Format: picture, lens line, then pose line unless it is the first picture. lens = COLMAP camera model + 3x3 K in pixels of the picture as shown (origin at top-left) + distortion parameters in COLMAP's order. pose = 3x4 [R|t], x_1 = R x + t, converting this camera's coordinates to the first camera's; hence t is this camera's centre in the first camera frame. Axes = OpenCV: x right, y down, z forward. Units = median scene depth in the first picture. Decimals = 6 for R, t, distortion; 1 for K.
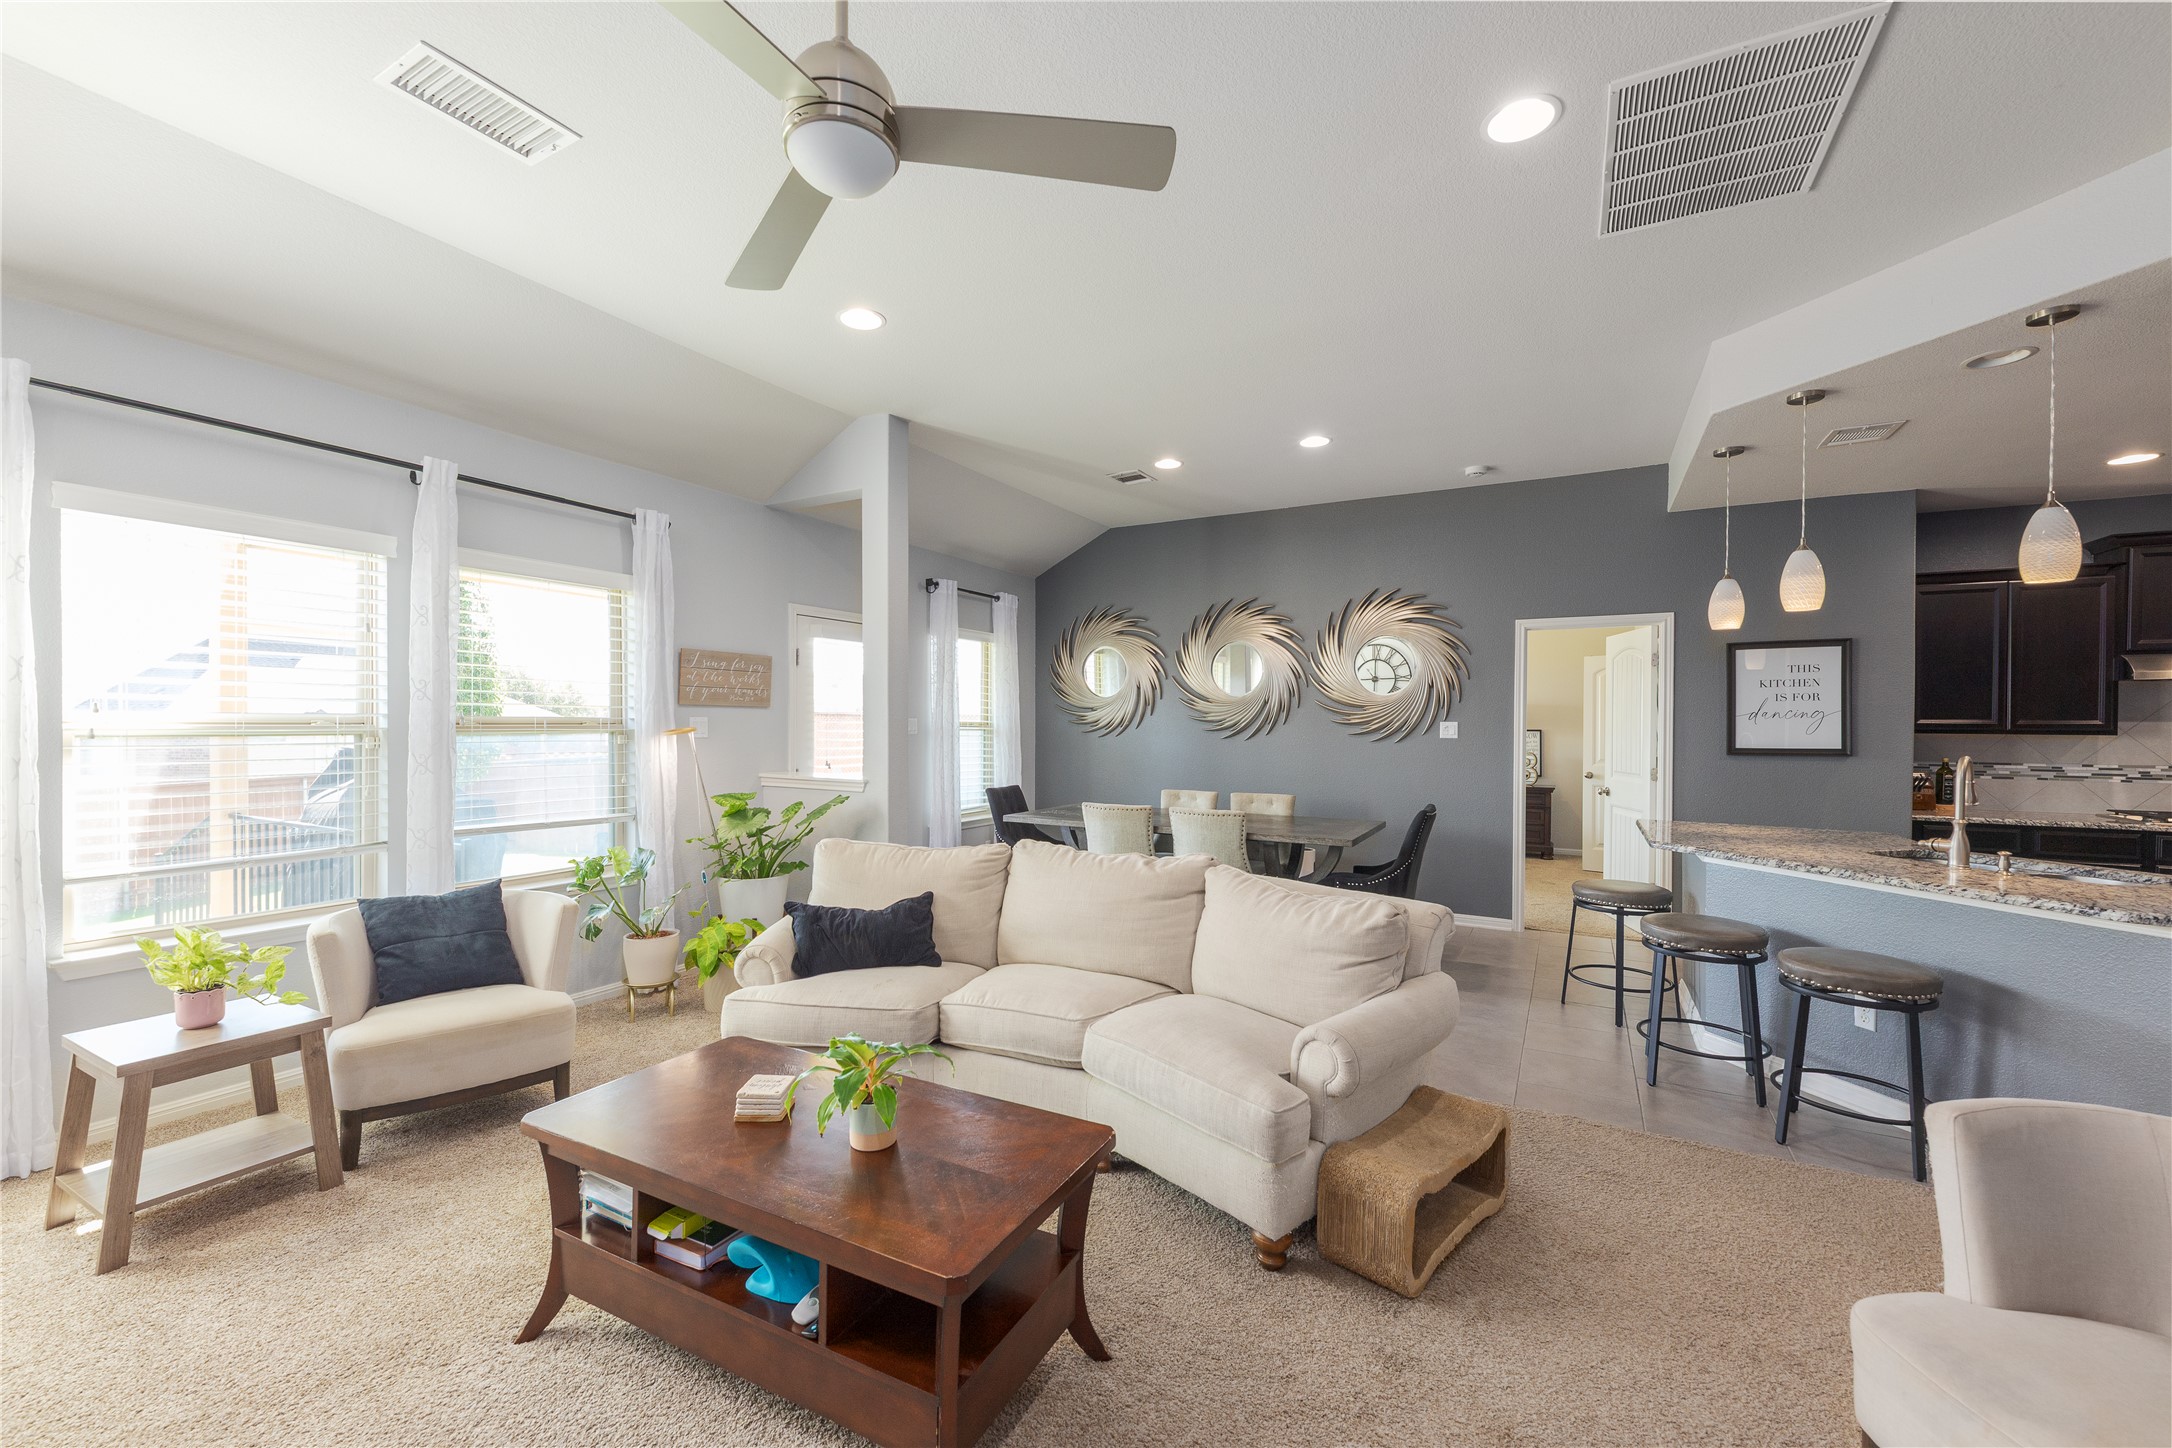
lens RADIAL K [[863.3, 0, 1090.2], [0, 863.3, 736.7], [0, 0, 1]] dist [0.000631, 0.000007]
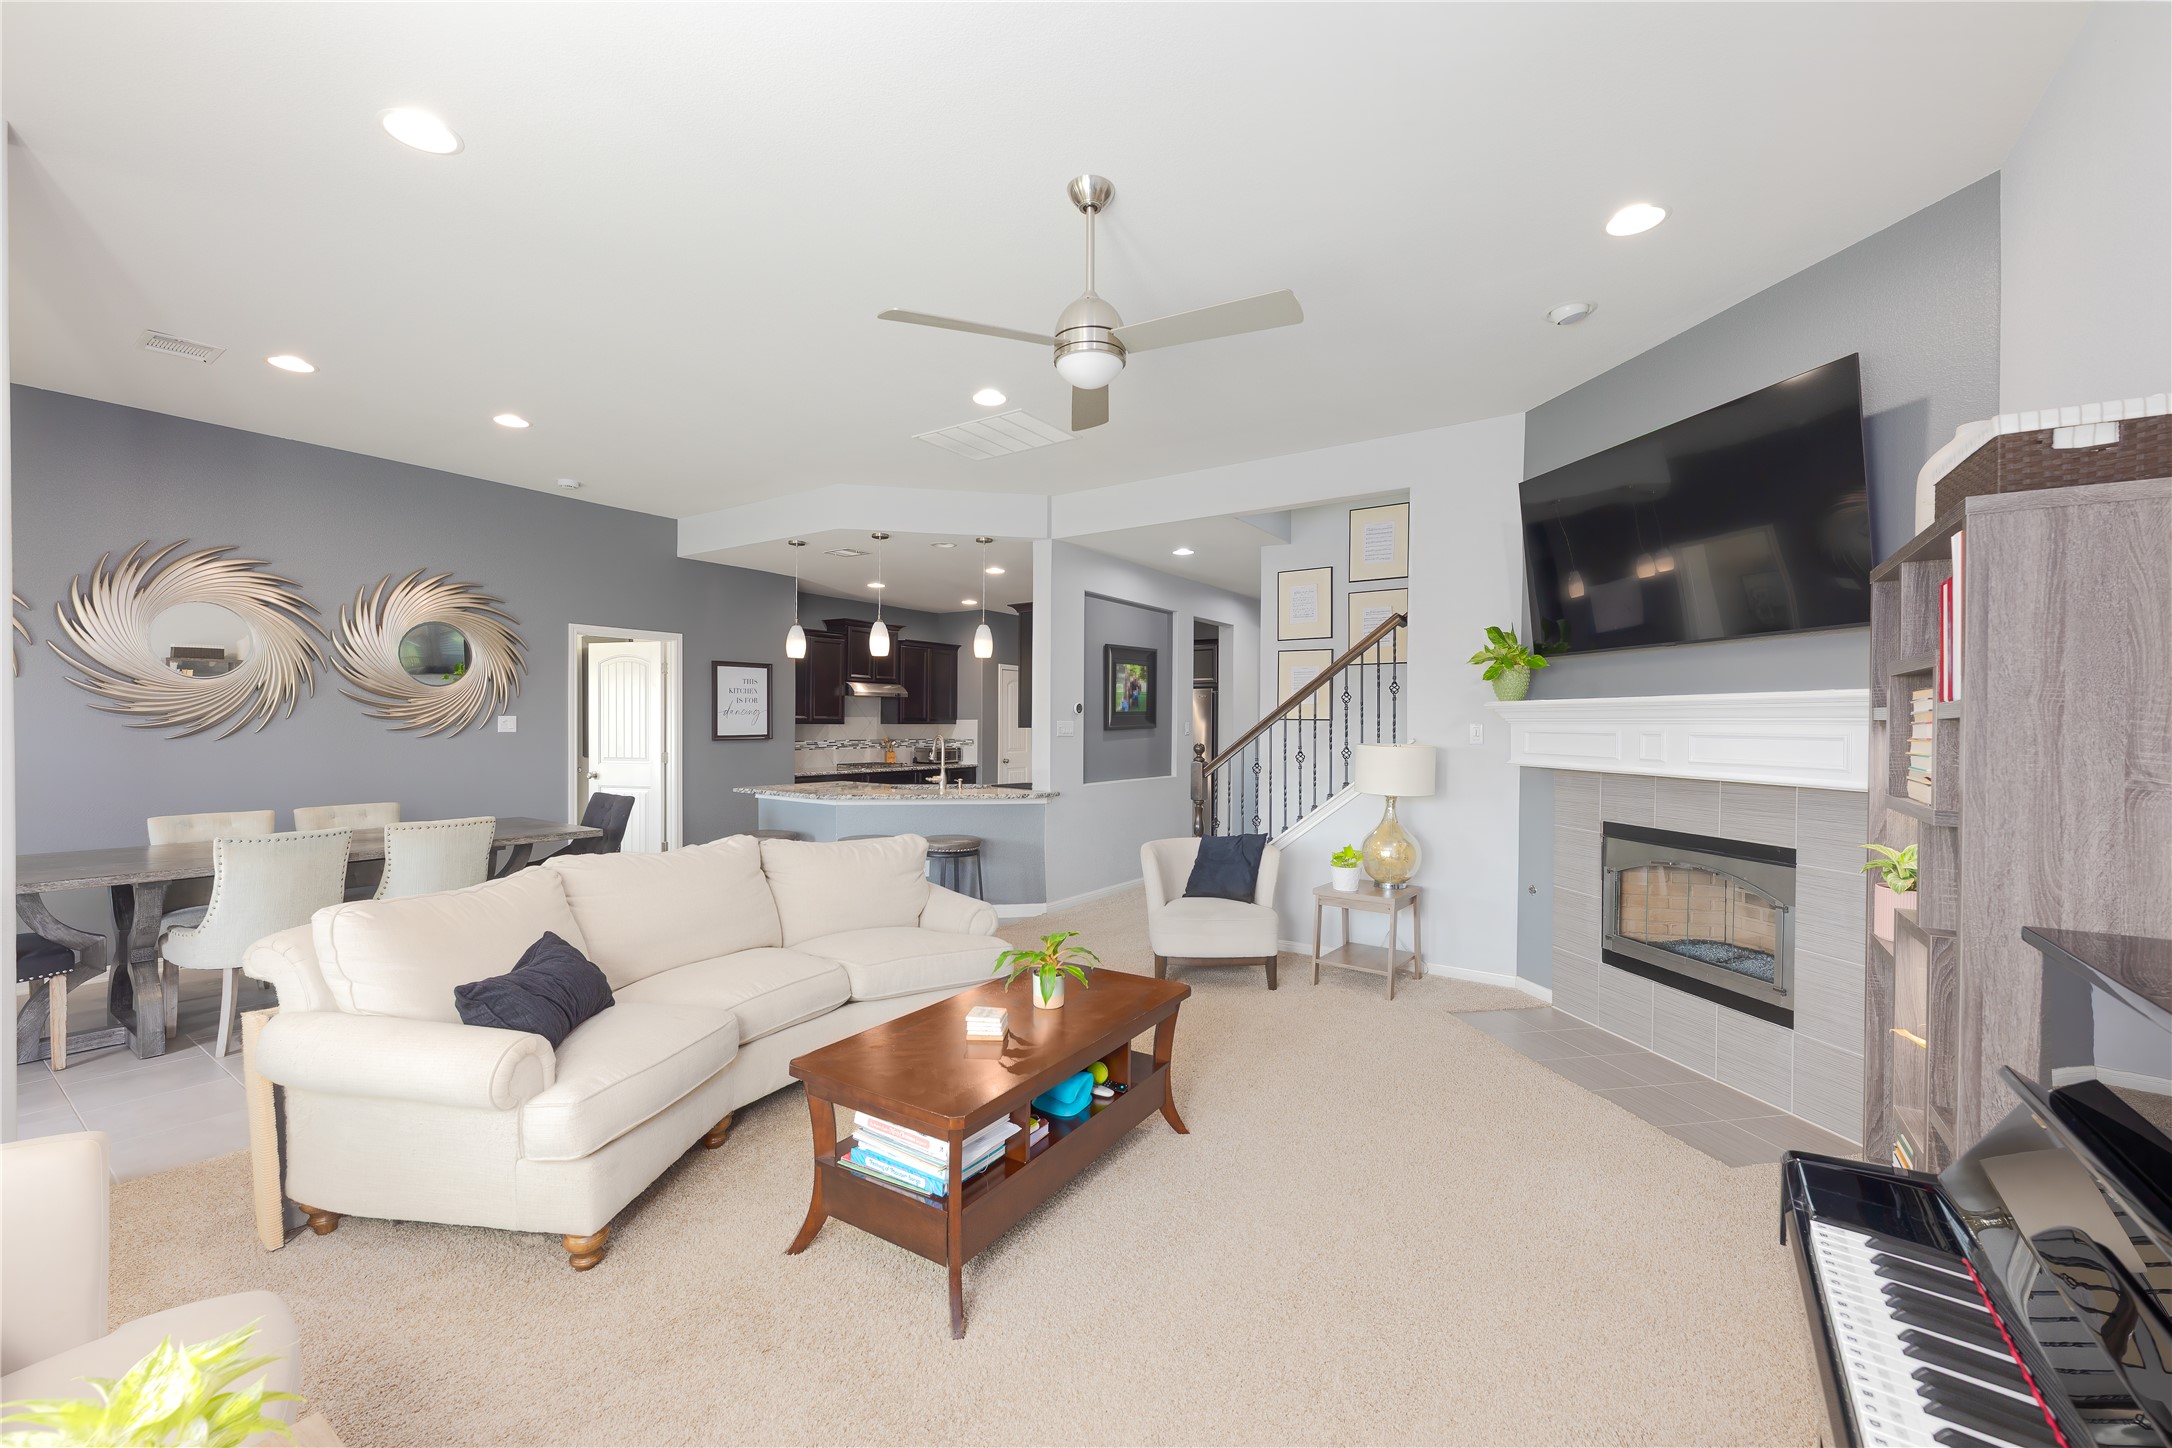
lens RADIAL K [[870.8, 0, 1056.5], [0, 870.8, 727.1], [0, 0, 1]] dist [0.001429, -0.009337]
pose [[0.115858, -0.010992, 0.993205, -0.623379], [0.010126, 0.999900, 0.009885, -0.009132], [-0.993214, 0.008912, 0.115957, 0.298874]]
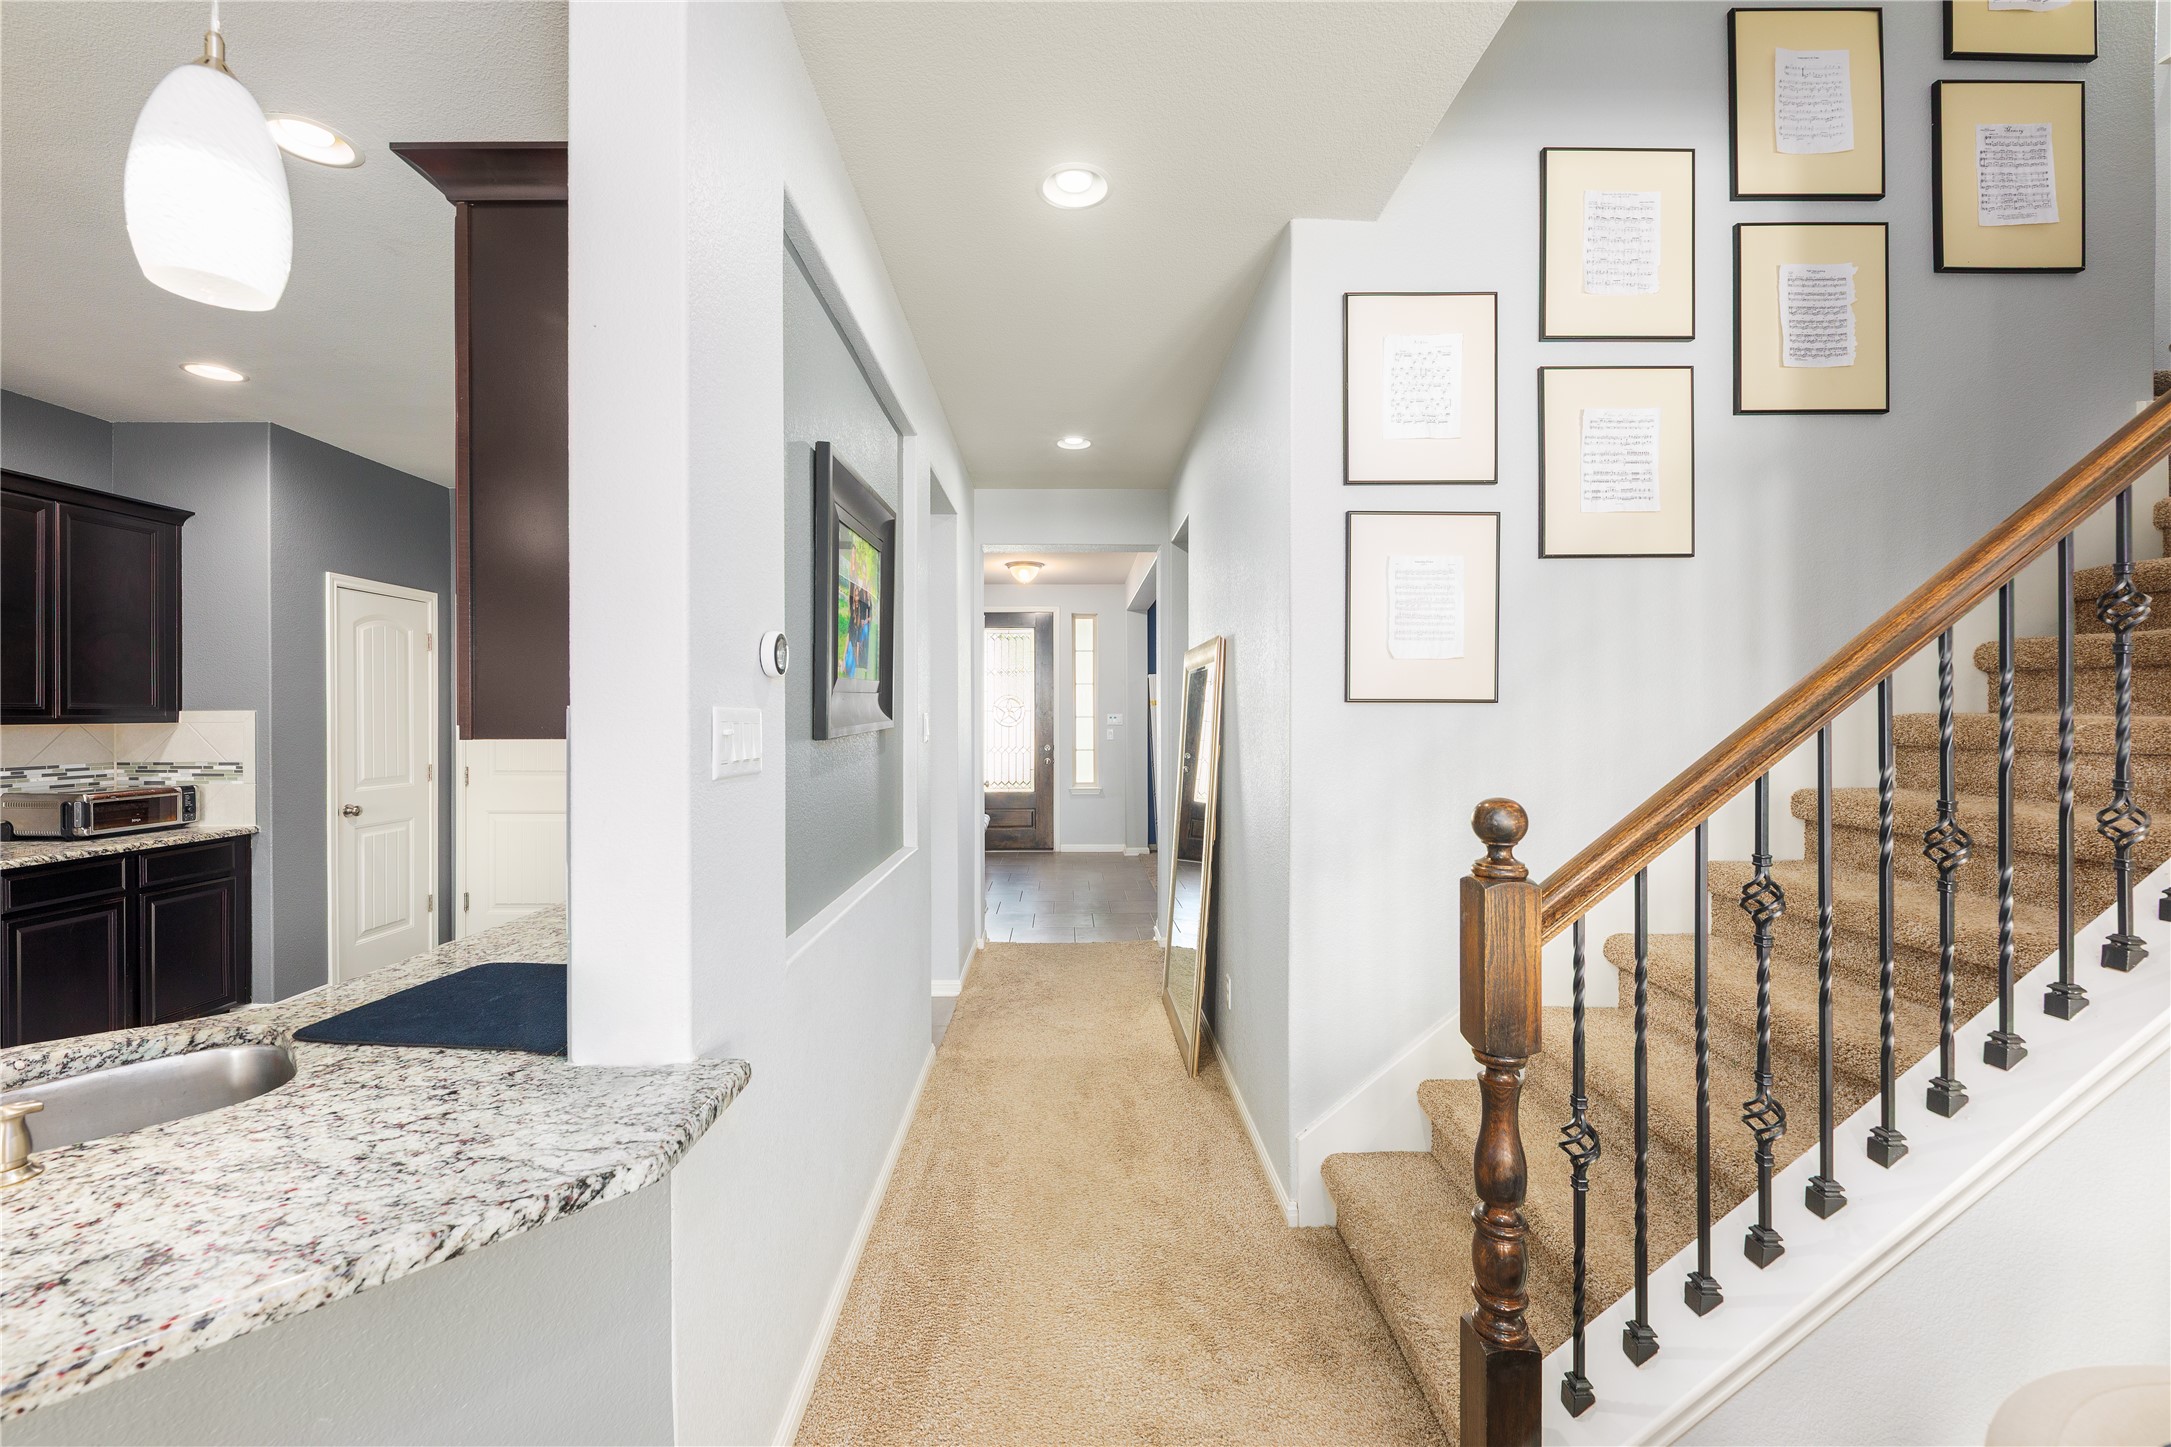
lens RADIAL K [[883.2, 0, 1077.2], [0, 883.2, 721.7], [0, 0, 1]] dist [0.001036, -0.000215]
pose [[-0.506029, -0.013938, 0.862404, 0.339092], [0.008351, 0.999743, 0.021058, -0.008484], [-0.862476, 0.017858, -0.505783, 0.487532]]
